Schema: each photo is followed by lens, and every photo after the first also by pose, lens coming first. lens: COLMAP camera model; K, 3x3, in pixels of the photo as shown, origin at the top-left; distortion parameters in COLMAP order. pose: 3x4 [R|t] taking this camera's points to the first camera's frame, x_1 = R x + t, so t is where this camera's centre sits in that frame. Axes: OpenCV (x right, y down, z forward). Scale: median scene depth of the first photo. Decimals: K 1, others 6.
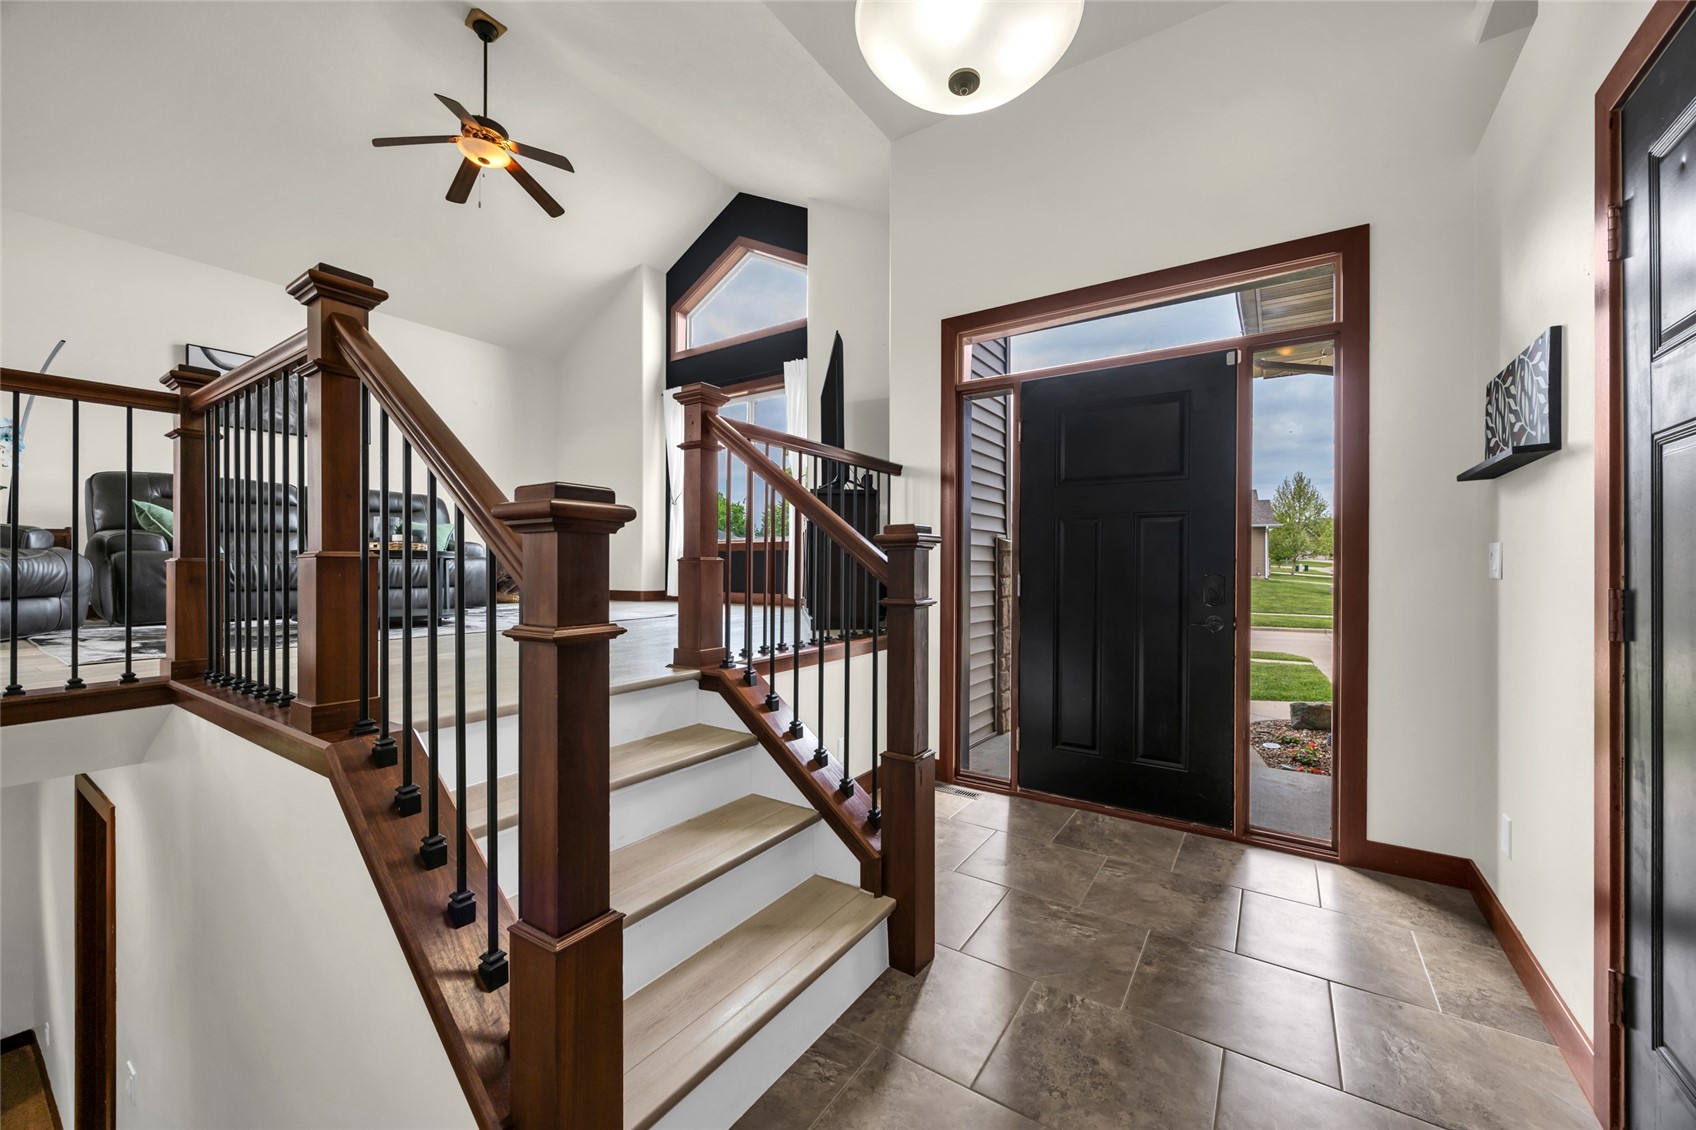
lens RADIAL K [[660.1, 0, 849.6], [0, 660.1, 562.6], [0, 0, 1]] dist [-0.010162, -0.000108]
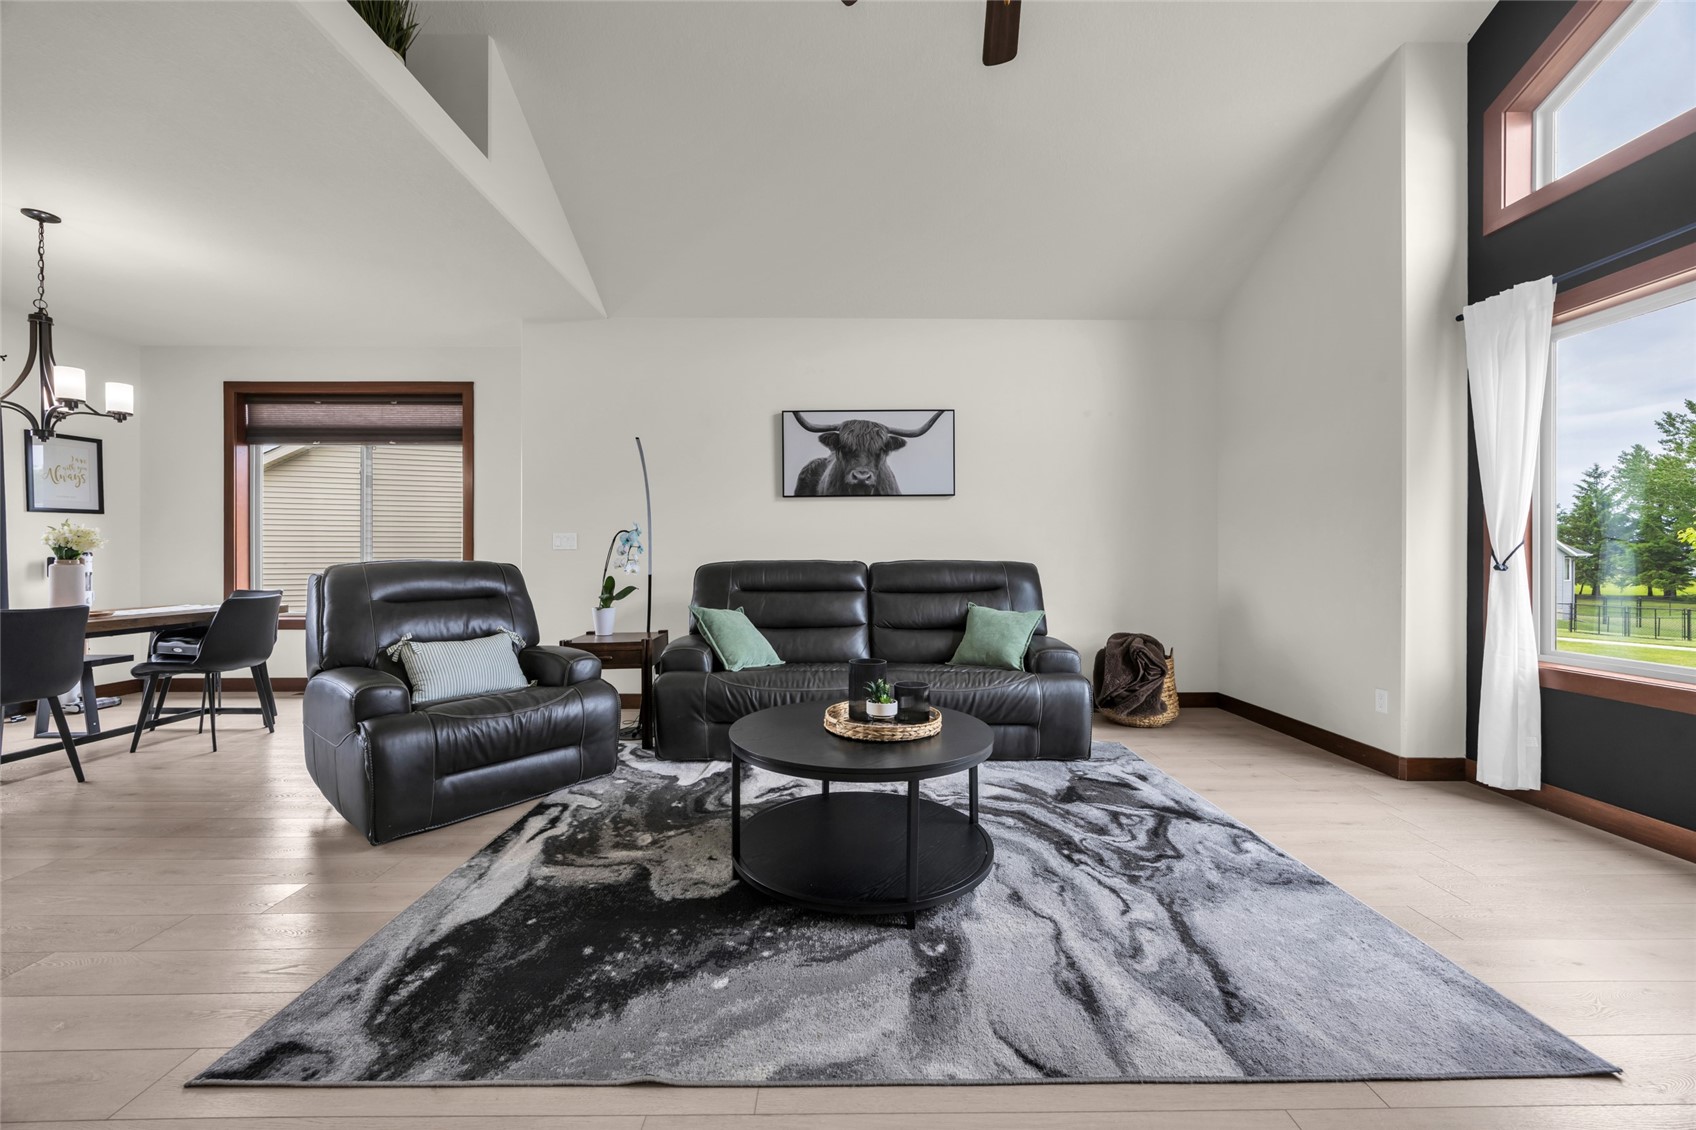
lens RADIAL K [[648.8, 0, 851.3], [0, 648.8, 565.8], [0, 0, 1]] dist [-0.008975, -0.000346]
pose [[0.564245, 0.009158, -0.825557, -0.158464], [0.006981, 0.999850, 0.015862, -0.098953], [0.825578, -0.014714, 0.564096, 0.421357]]
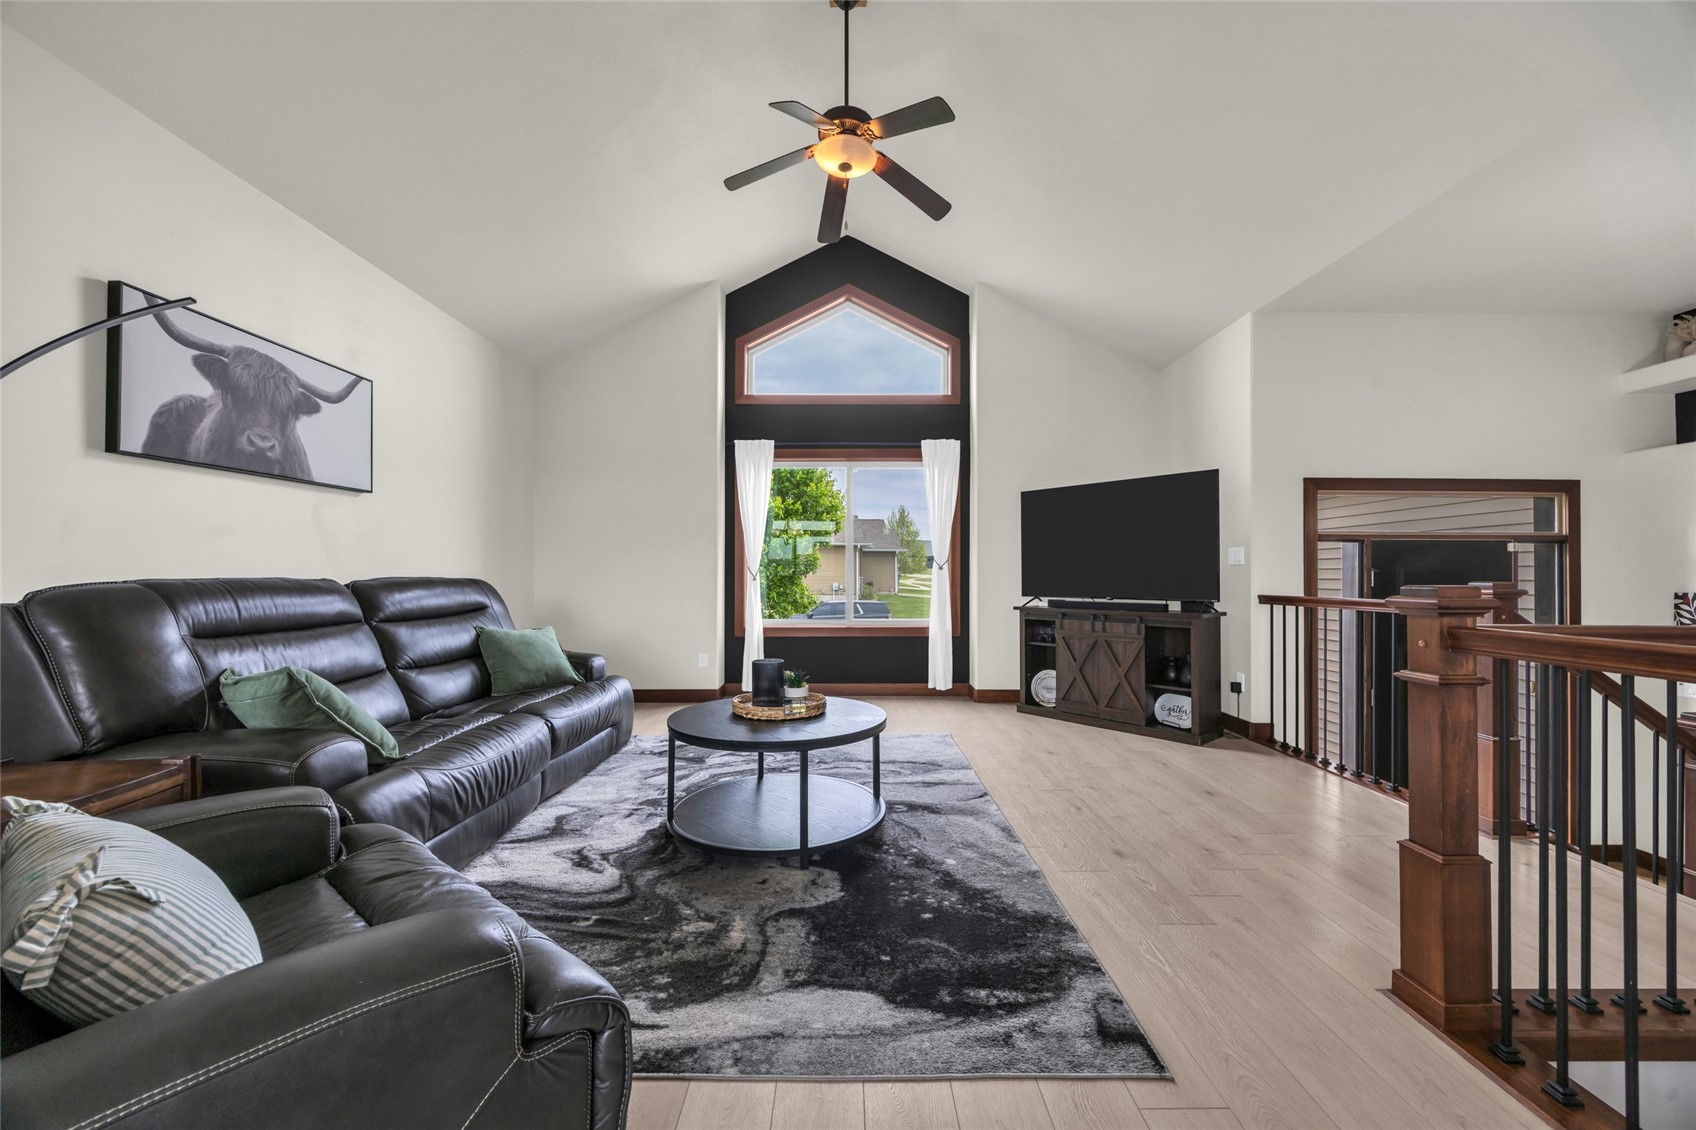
lens RADIAL K [[648.8, 0, 851.3], [0, 648.8, 565.8], [0, 0, 1]] dist [-0.008975, -0.000346]
pose [[0.825814, 0.007378, 0.563895, -0.625901], [-0.004614, 0.999969, -0.006326, -0.100434], [-0.563924, 0.002623, 0.825822, 0.251888]]
